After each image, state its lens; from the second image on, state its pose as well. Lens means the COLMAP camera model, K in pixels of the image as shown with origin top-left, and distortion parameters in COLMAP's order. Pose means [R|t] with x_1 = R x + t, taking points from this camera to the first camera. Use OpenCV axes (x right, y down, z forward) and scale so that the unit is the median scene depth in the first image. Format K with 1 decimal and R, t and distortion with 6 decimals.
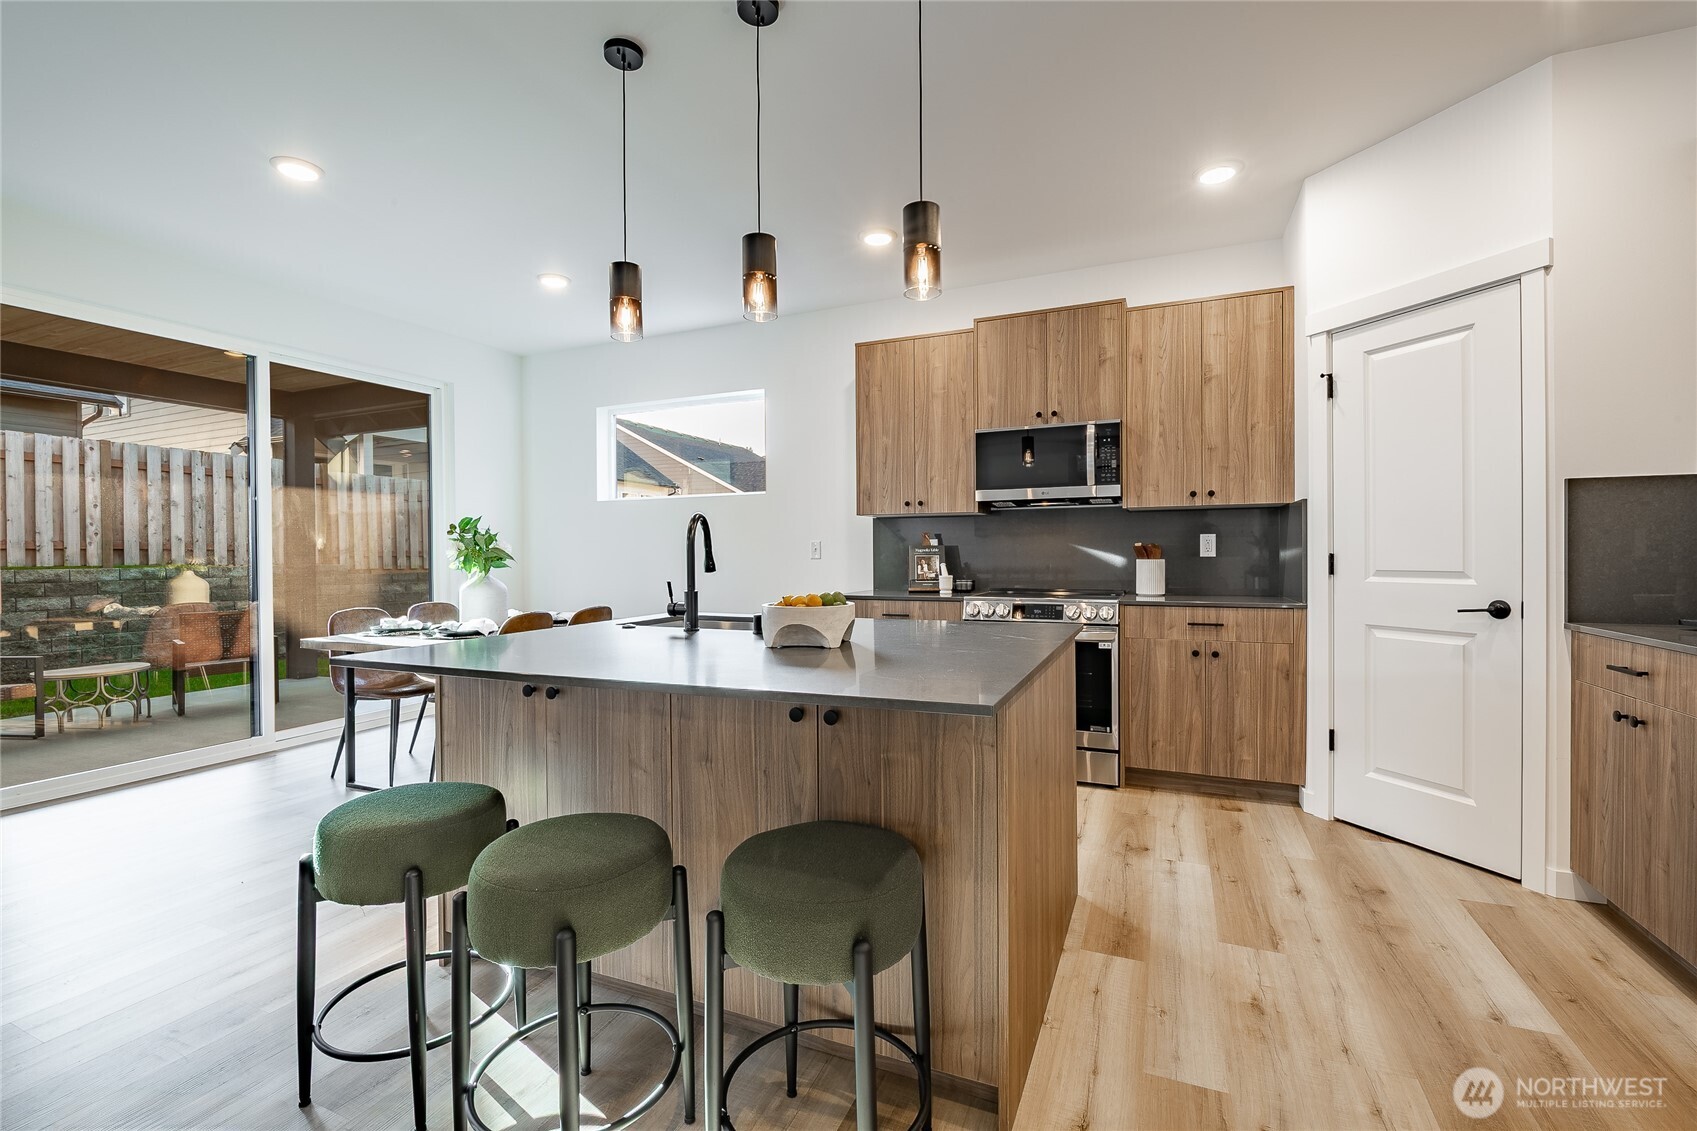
lens RADIAL K [[743.8, 0, 846.8], [0, 743.8, 556.3], [0, 0, 1]] dist [-0.004722, -0.000004]
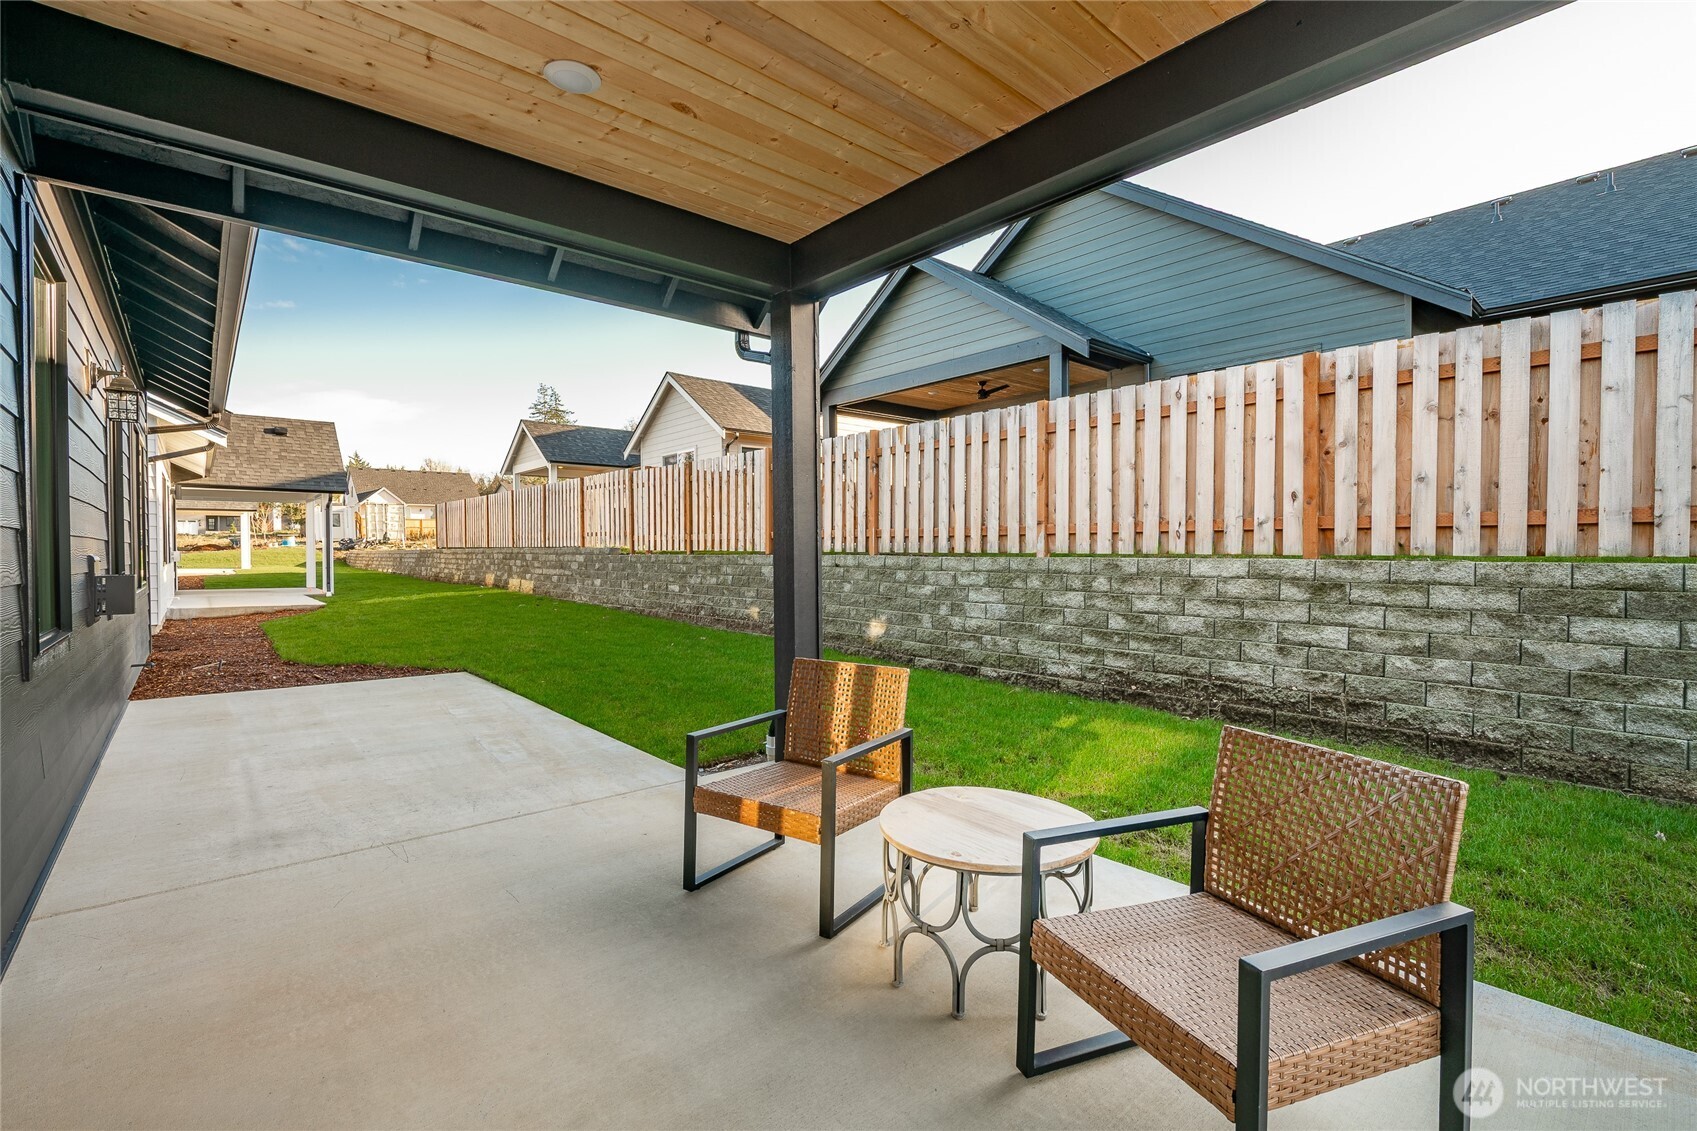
lens RADIAL K [[743.8, 0, 848.2], [0, 743.8, 558.5], [0, 0, 1]] dist [-0.004722, -0.000004]
pose [[-0.417440, 0.019427, -0.908497, -0.382232], [0.002204, 0.999790, 0.020366, 0.003198], [0.908702, 0.006499, -0.417395, 0.676063]]
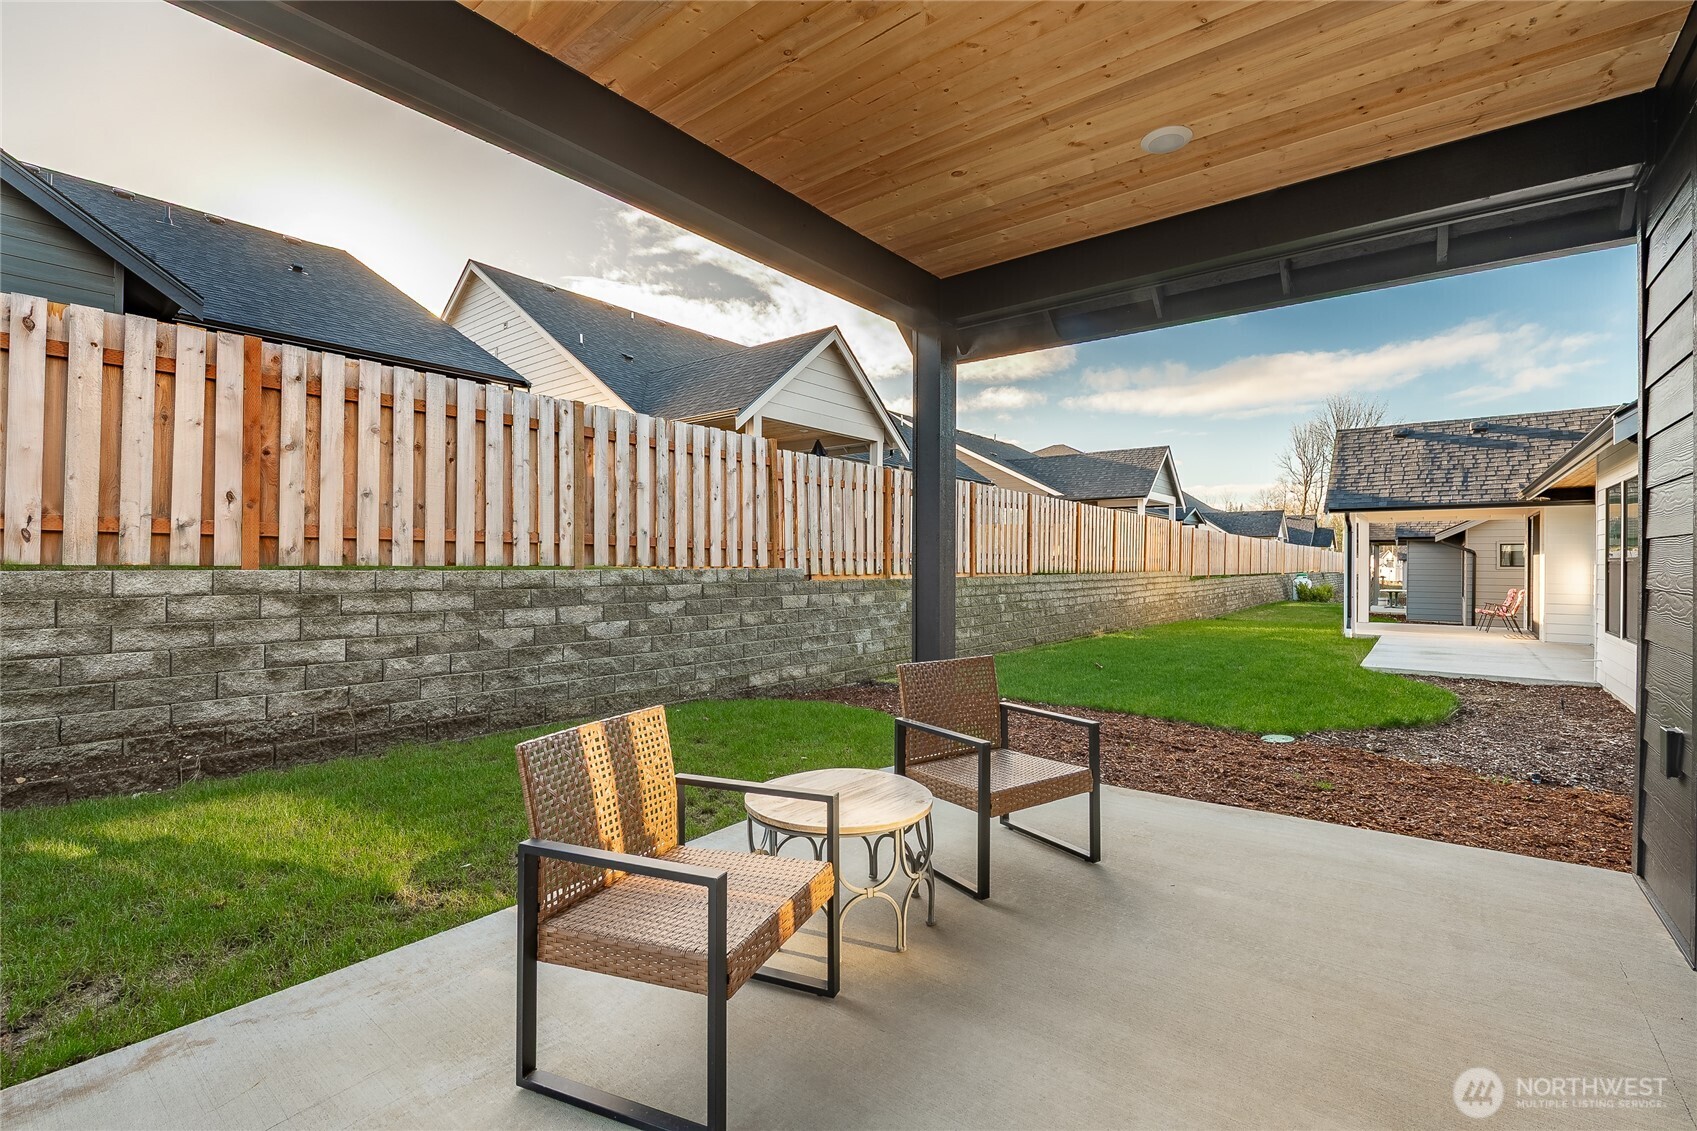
lens RADIAL K [[743.8, 0, 851.8], [0, 743.8, 558.4], [0, 0, 1]] dist [-0.004722, -0.000004]
pose [[0.968950, 0.013571, -0.246884, -0.549190], [-0.015456, 0.999864, -0.005698, 0.004907], [0.246773, 0.009337, 0.969028, 0.336048]]
